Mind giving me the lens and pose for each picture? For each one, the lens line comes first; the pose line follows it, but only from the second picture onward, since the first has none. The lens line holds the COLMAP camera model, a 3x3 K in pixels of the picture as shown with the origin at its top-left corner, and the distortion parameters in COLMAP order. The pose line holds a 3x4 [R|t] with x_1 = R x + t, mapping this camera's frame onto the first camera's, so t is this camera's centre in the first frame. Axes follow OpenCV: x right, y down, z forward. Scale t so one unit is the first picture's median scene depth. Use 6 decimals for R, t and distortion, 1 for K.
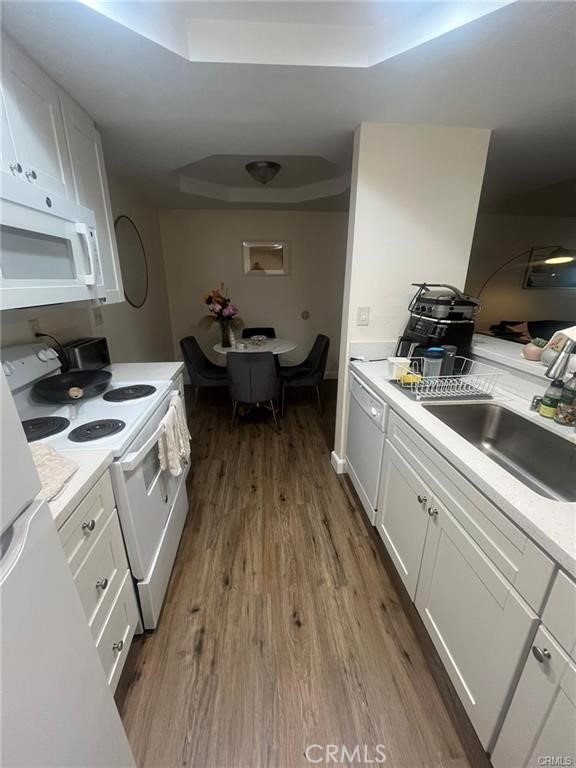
lens RADIAL K [[310.1, 0, 290.8], [0, 310.1, 389.8], [0, 0, 1]] dist [-0.002219, -0.000392]
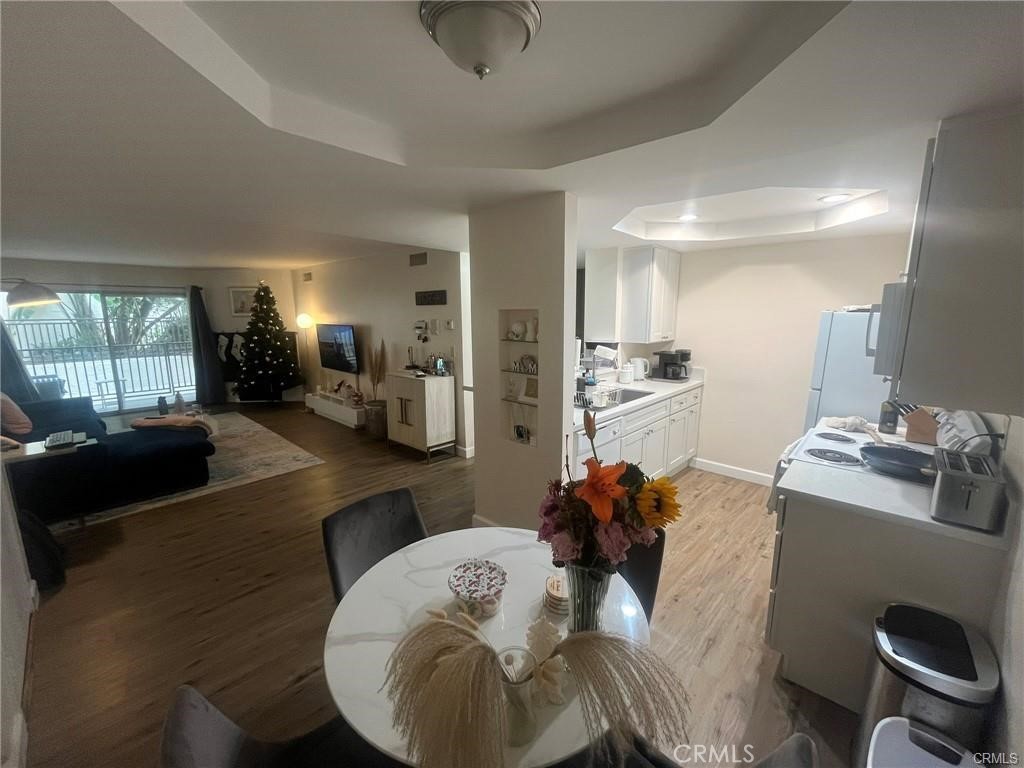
lens RADIAL K [[413.5, 0, 512.8], [0, 413.5, 383.7], [0, 0, 1]] dist [-0.002219, -0.000392]
pose [[-0.656405, -0.129901, 0.743141, -0.798371], [0.252724, 0.890283, 0.378849, -0.967056], [-0.710819, 0.436488, -0.551557, 2.347444]]
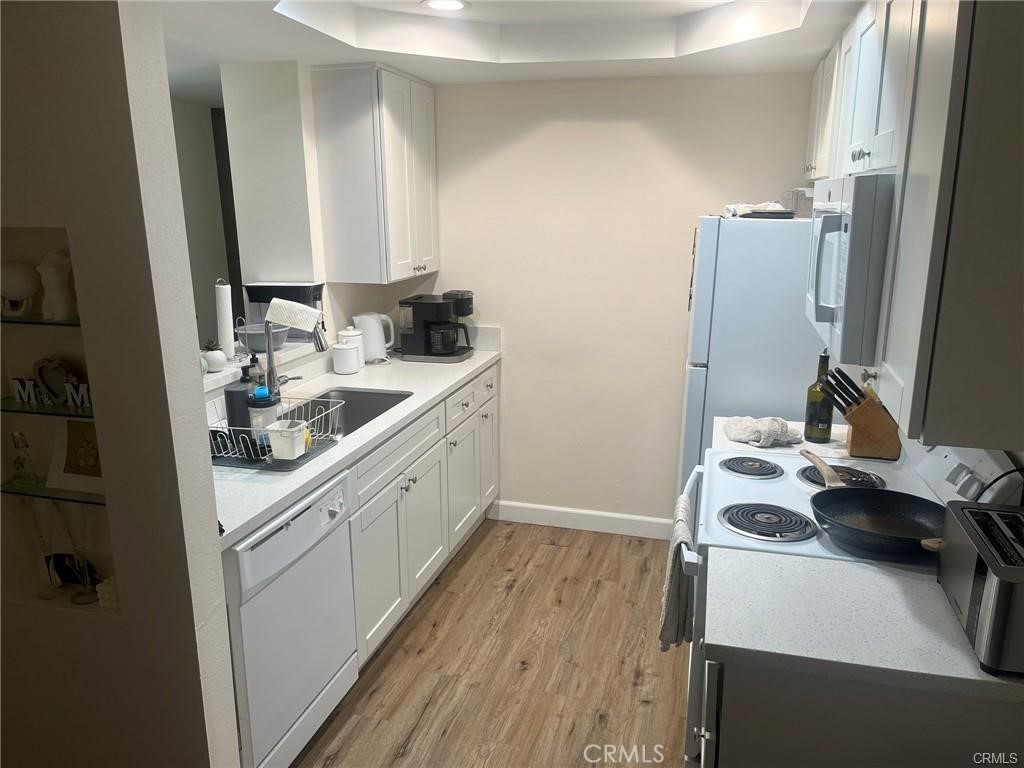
lens RADIAL K [[770.9, 0, 519.8], [0, 770.9, 384.2], [0, 0, 1]] dist [0.015475, -0.003889]
pose [[-0.933418, -0.085883, 0.348361, -0.559343], [0.120263, 0.839871, 0.529295, -0.885340], [-0.338036, 0.535948, -0.773622, 1.960437]]
